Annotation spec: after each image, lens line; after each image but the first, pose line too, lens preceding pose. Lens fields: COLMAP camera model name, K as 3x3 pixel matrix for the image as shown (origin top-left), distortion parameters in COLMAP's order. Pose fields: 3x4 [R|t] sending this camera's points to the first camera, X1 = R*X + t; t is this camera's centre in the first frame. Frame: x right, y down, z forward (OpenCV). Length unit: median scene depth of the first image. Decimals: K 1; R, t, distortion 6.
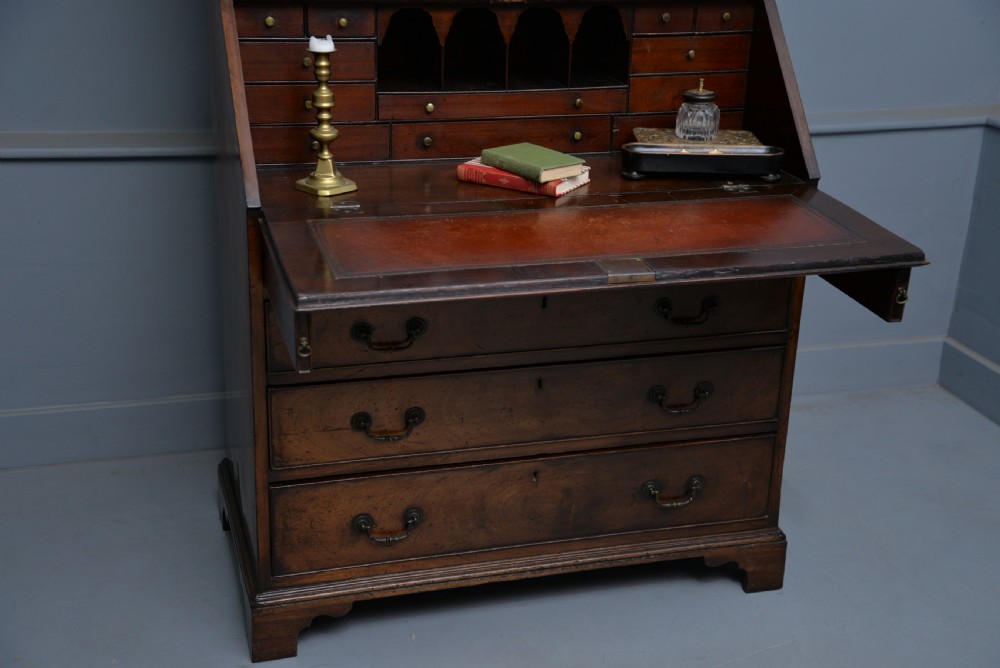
lens RADIAL K [[1349.5, 0, 500.8], [0, 1349.5, 344.2], [0, 0, 1]] dist [0.192166, 0.000000]
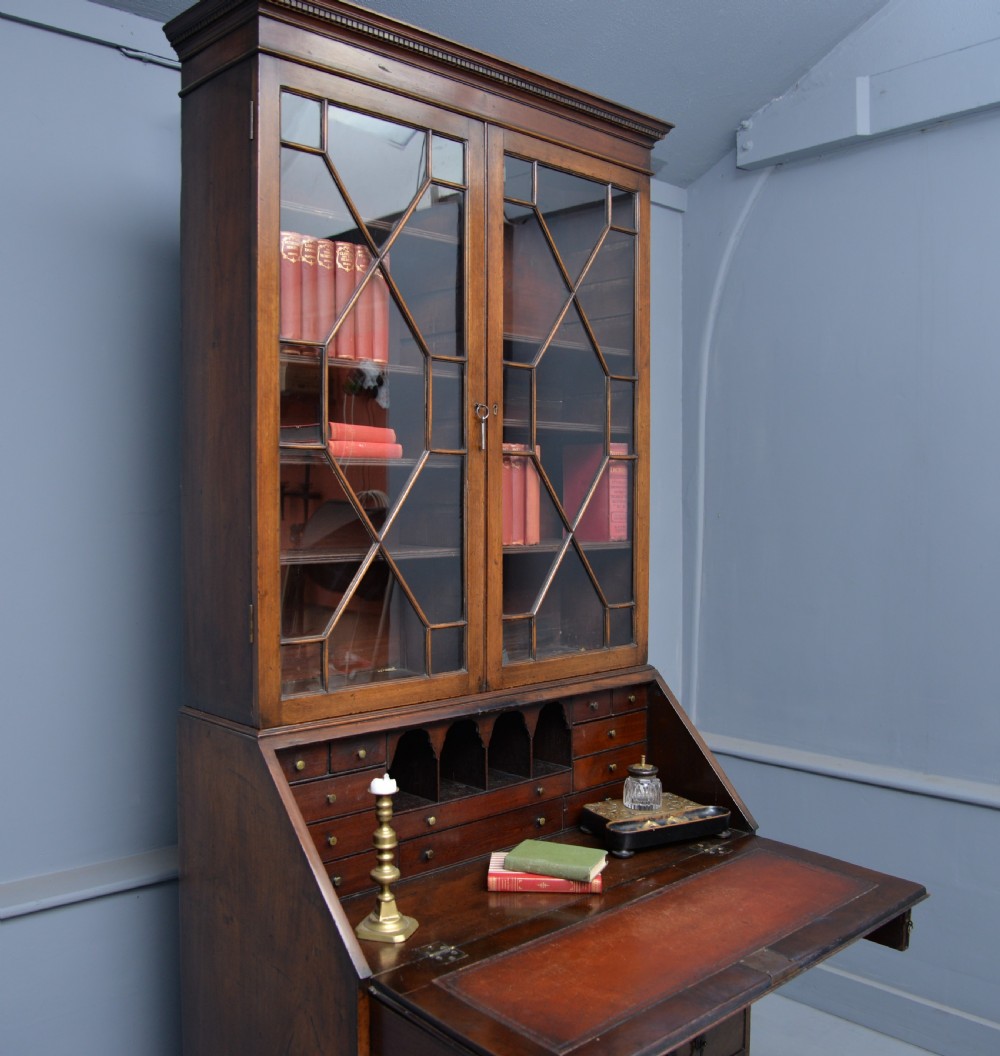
lens RADIAL K [[1077.7, 0, 475.7], [0, 1077.7, 538.6], [0, 0, 1]] dist [-0.089650, 0.000000]
pose [[0.898531, -0.049995, 0.436054, -0.361620], [0.186106, 0.943157, -0.275354, -0.149109], [-0.397501, 0.328566, 0.856760, 0.245038]]
